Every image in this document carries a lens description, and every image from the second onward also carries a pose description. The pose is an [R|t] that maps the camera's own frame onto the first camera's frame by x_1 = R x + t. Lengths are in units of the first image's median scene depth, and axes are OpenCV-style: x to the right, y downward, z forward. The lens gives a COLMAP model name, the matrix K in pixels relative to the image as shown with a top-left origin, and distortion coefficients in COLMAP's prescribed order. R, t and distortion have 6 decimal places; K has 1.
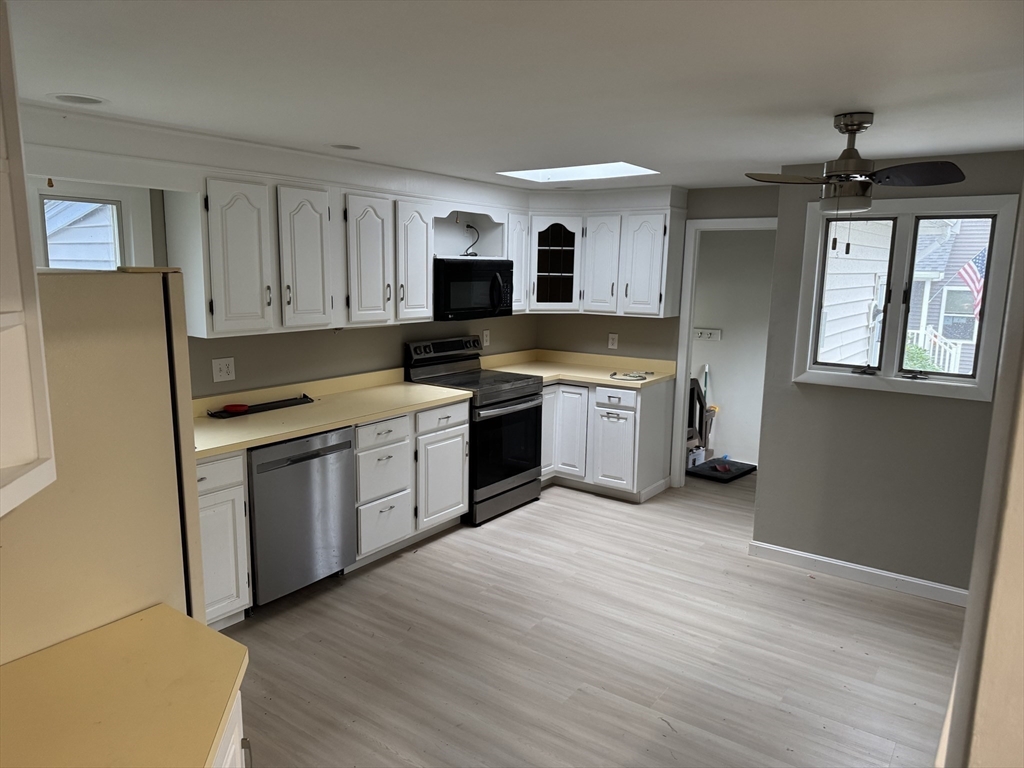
lens RADIAL K [[720.5, 0, 508.5], [0, 720.5, 394.5], [0, 0, 1]] dist [0.120242, -0.210179]
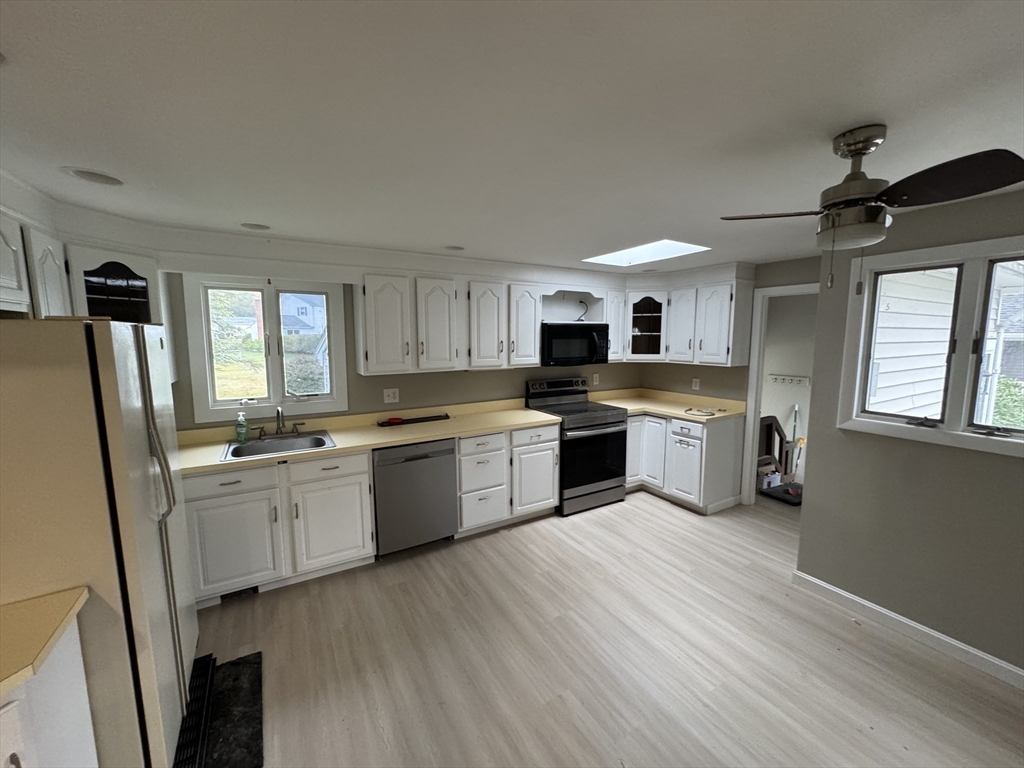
lens RADIAL K [[409.5, 0, 512.0], [0, 409.5, 384.0], [0, 0, 1]] dist [-0.008756, 0.000736]
pose [[0.915185, 0.028347, -0.402036, 0.181376], [-0.053528, 0.997235, -0.051538, -0.023861], [0.399463, 0.068687, 0.914172, 0.254318]]
